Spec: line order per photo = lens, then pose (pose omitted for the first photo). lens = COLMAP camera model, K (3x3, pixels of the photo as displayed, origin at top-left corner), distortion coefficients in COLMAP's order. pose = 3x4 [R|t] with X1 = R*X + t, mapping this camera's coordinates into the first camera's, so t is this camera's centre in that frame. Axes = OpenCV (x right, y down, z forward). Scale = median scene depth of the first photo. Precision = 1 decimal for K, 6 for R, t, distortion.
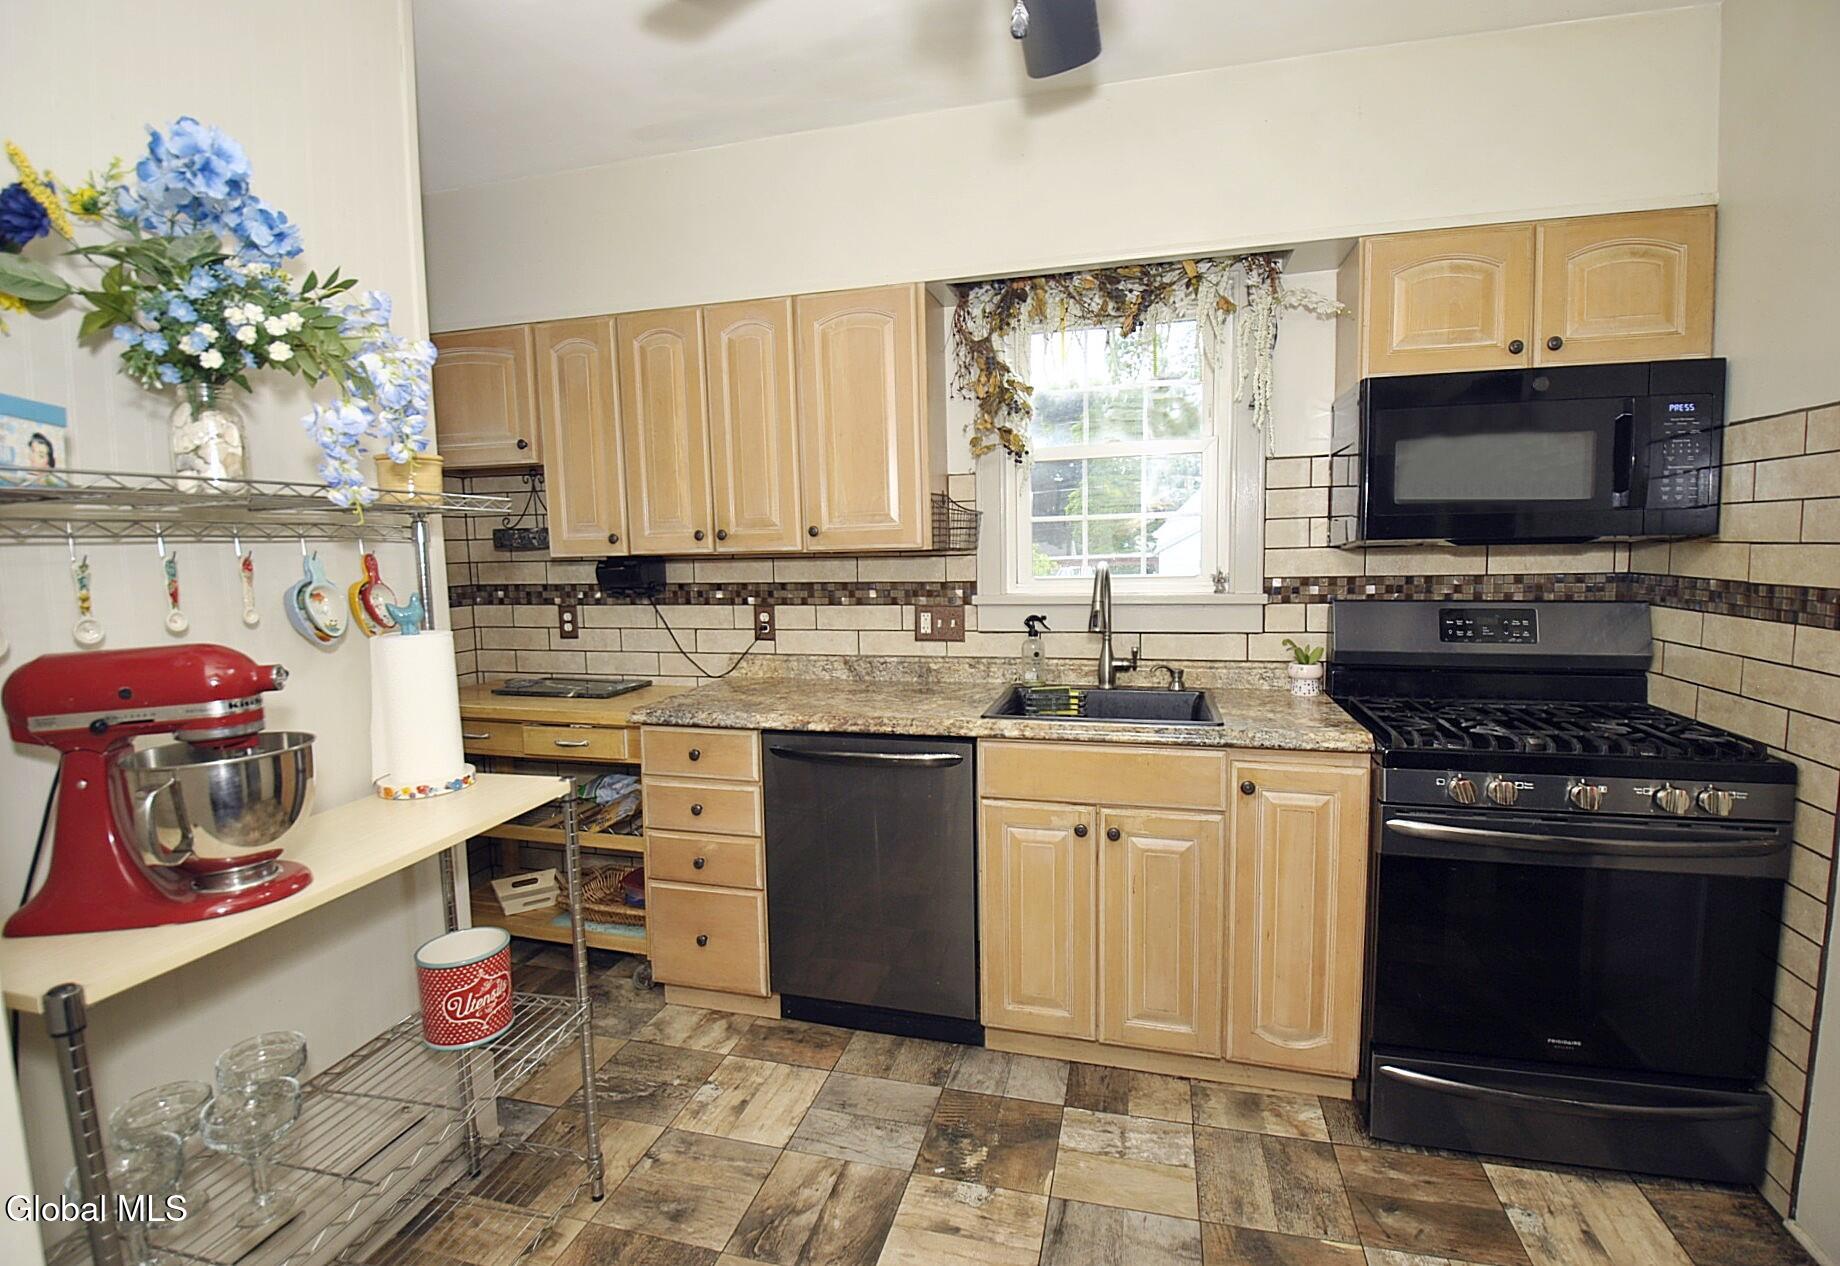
lens RADIAL K [[861.3, 0, 921.8], [0, 861.3, 620.8], [0, 0, 1]] dist [0.013704, -0.028786]
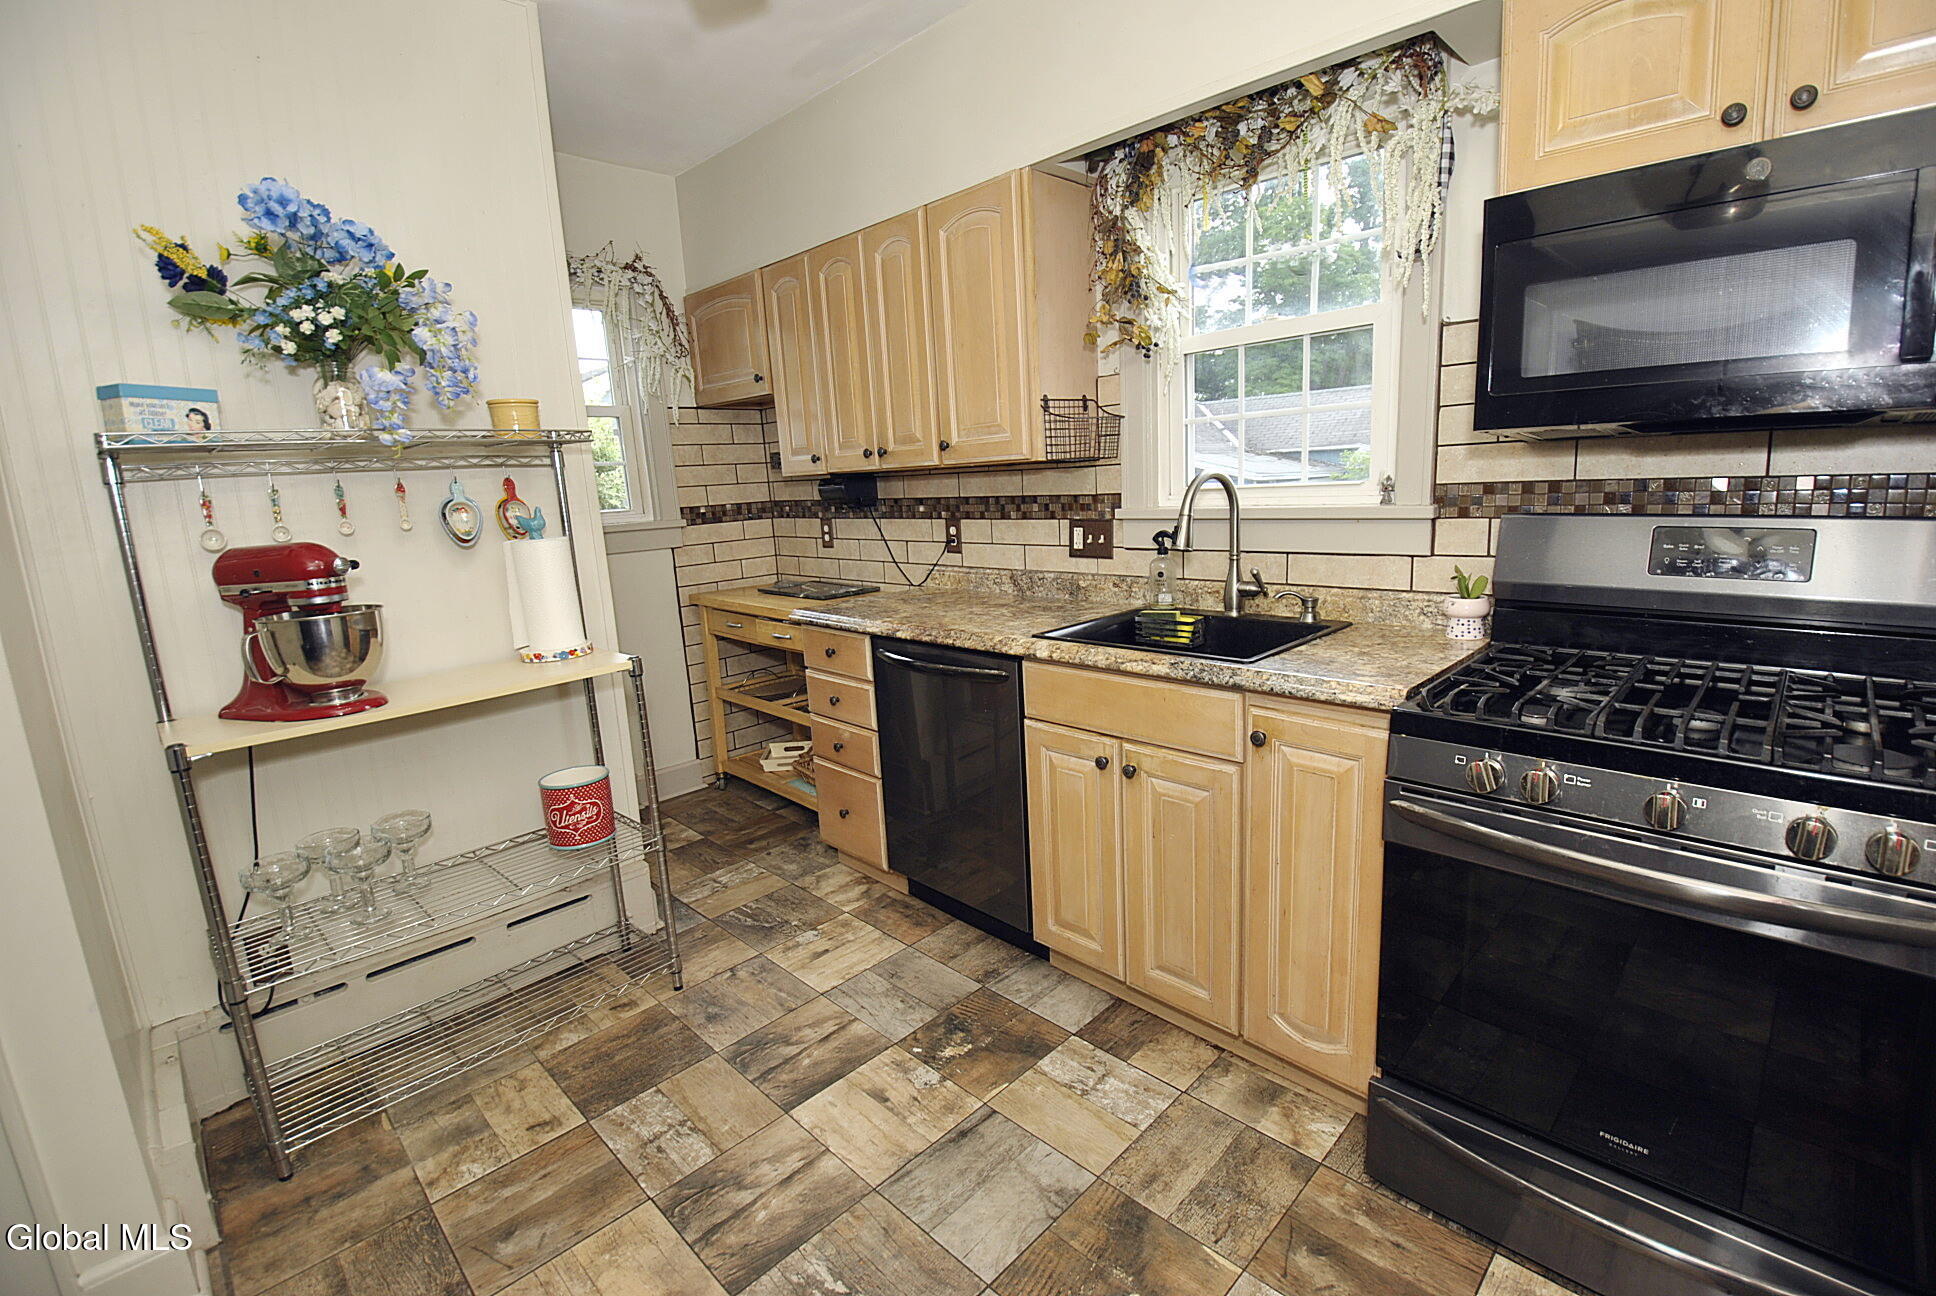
lens RADIAL K [[859.5, 0, 990.2], [0, 859.5, 635.9], [0, 0, 1]] dist [0.017227, -0.033093]
pose [[0.872188, 0.068743, -0.484317, 0.465491], [-0.012603, 0.992906, 0.118235, -0.001541], [0.489009, -0.097019, 0.866867, 0.131957]]
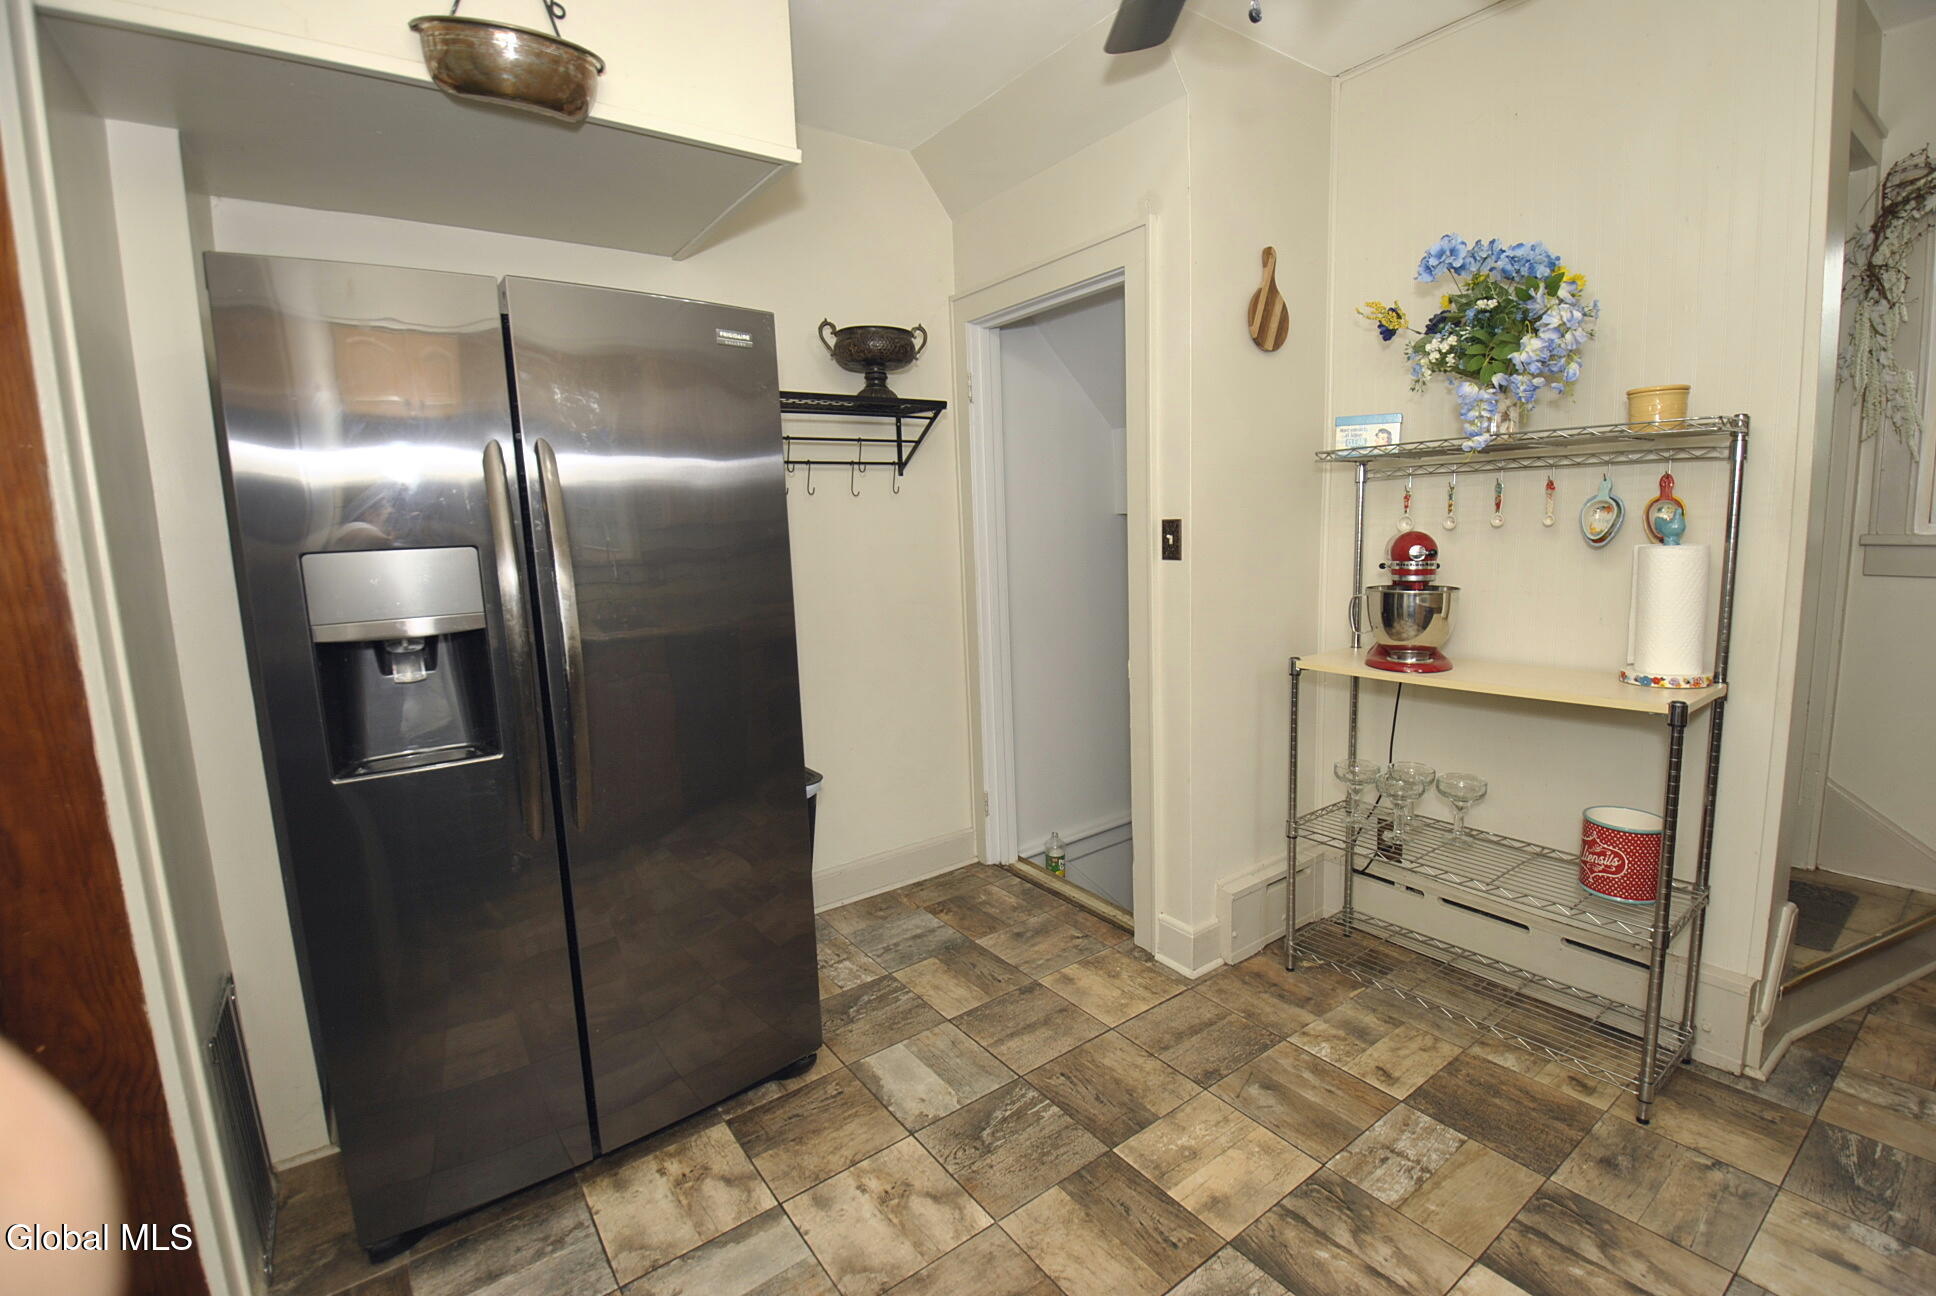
lens RADIAL K [[859.5, 0, 990.2], [0, 859.5, 635.9], [0, 0, 1]] dist [0.017227, -0.033093]
pose [[-0.623217, 0.144508, -0.768582, 0.602563], [-0.022119, 0.979129, 0.202031, -0.053838], [0.781736, 0.142910, -0.607013, 0.710976]]
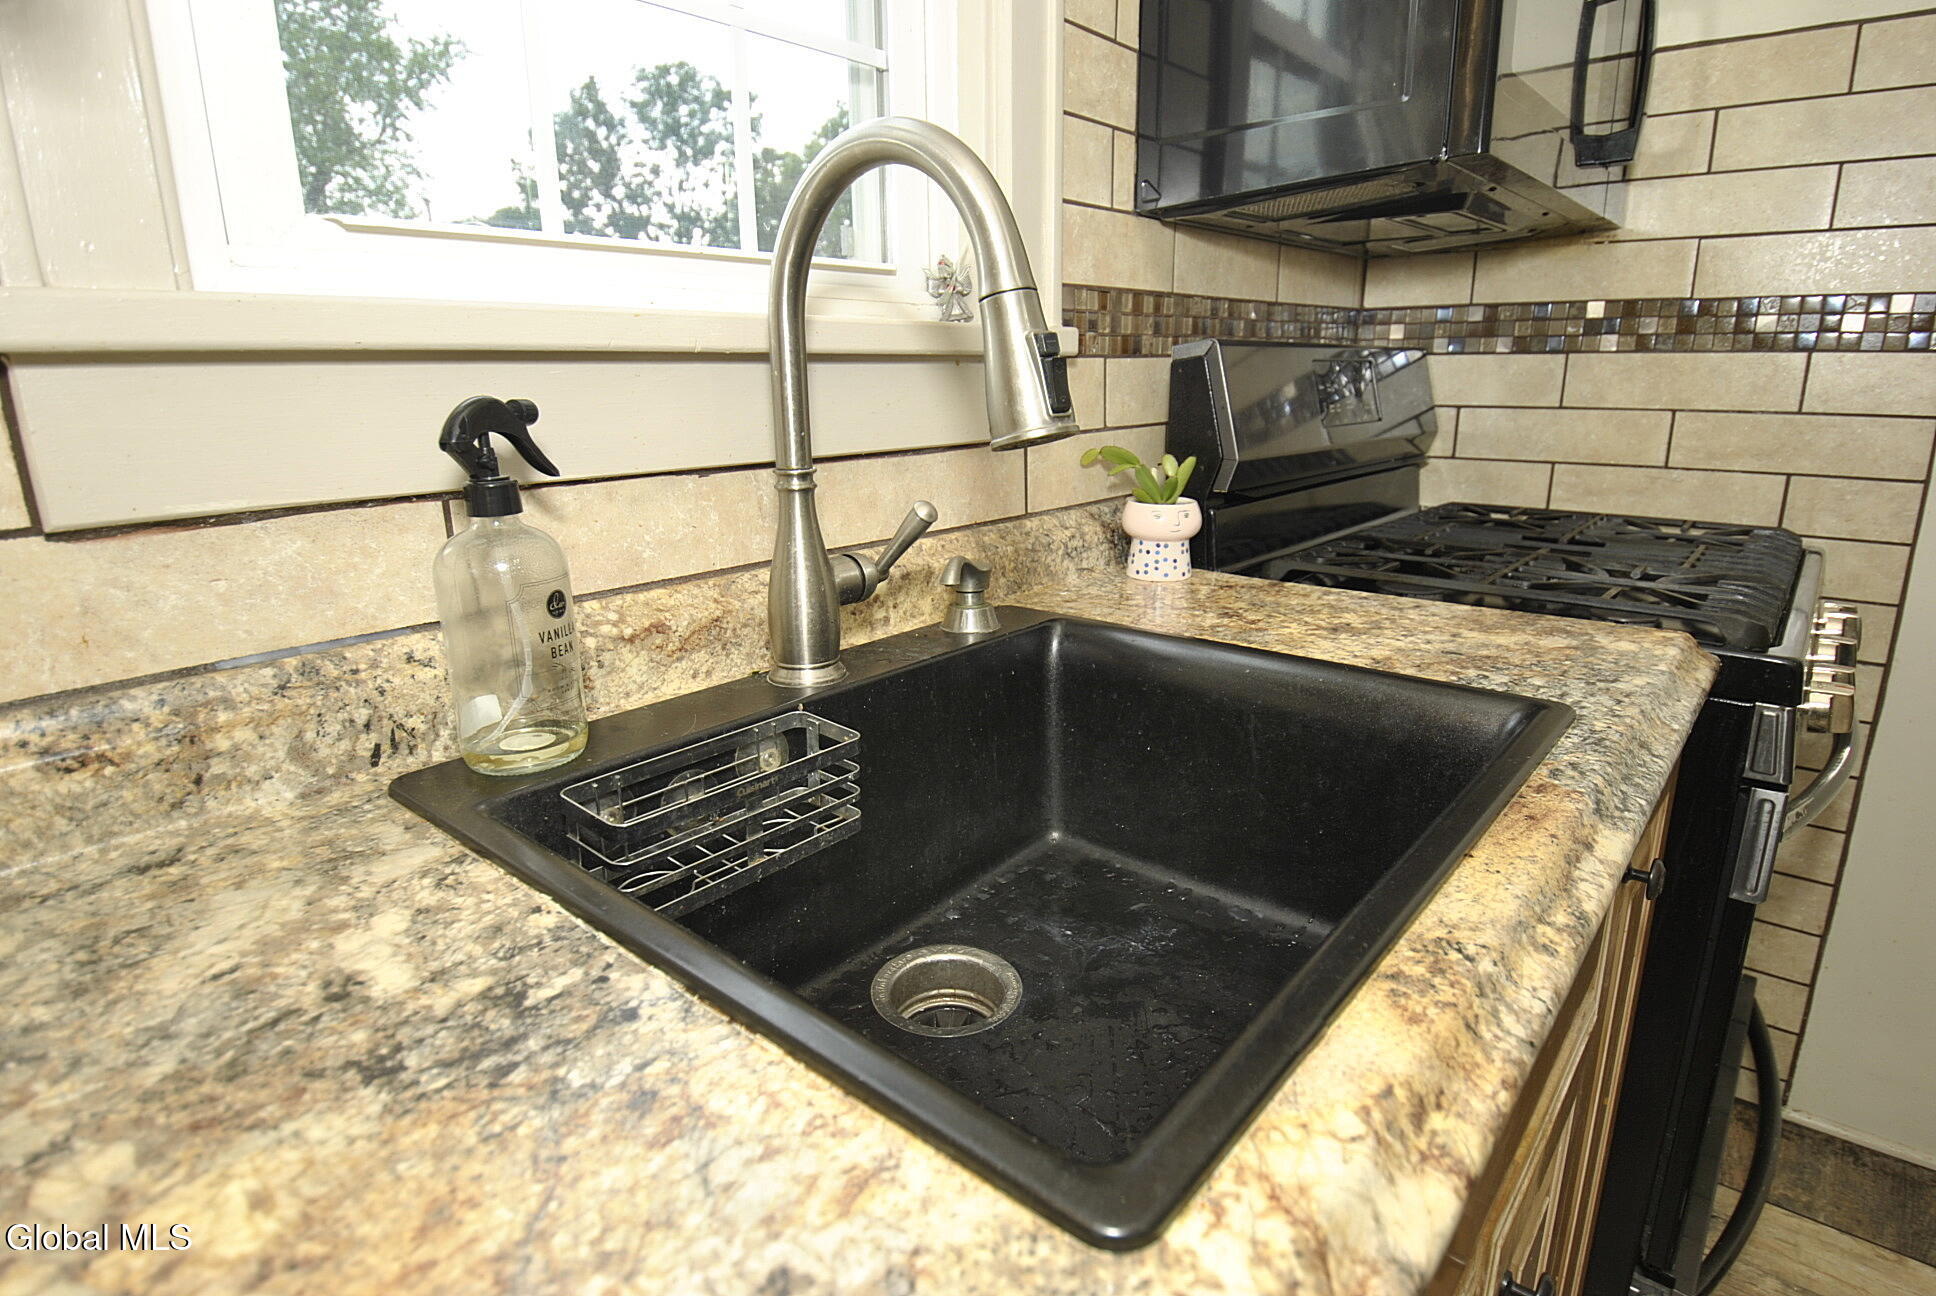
lens RADIAL K [[1008.7, 0, 968.0], [0, 1008.7, 648.0], [0, 0, 1]] dist [-0.001577, -0.011811]
pose [[0.431994, -0.226291, 0.873026, -0.035861], [0.075701, 0.973692, 0.214926, 0.008012], [-0.898694, -0.026758, 0.437759, 0.897311]]
